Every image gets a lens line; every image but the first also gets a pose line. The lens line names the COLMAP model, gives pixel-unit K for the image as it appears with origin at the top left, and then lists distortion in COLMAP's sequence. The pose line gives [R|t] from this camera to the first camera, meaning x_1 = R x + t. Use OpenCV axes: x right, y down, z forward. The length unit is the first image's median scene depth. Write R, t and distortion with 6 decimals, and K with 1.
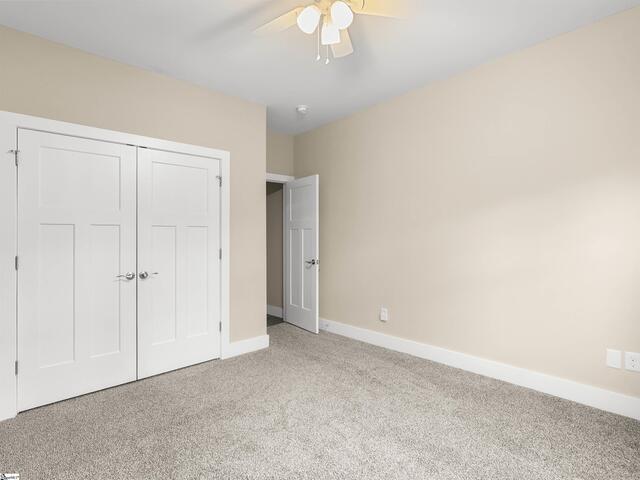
lens RADIAL K [[310.2, 0, 320.2], [0, 310.2, 242.7], [0, 0, 1]] dist [0.000426, 0.000423]
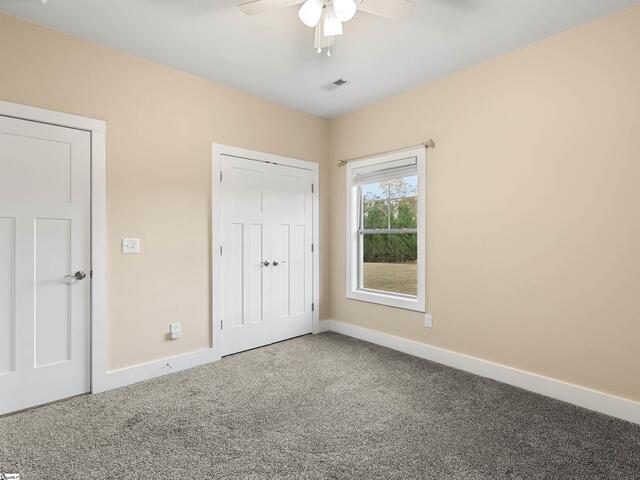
lens RADIAL K [[327.5, 0, 321.4], [0, 327.5, 238.5], [0, 0, 1]] dist [-0.005986, 0.001859]
pose [[0.999273, 0.007224, 0.037425, -0.324748], [-0.007057, 0.999965, -0.004585, 0.006653], [-0.037456, 0.004317, 0.999289, -0.282103]]
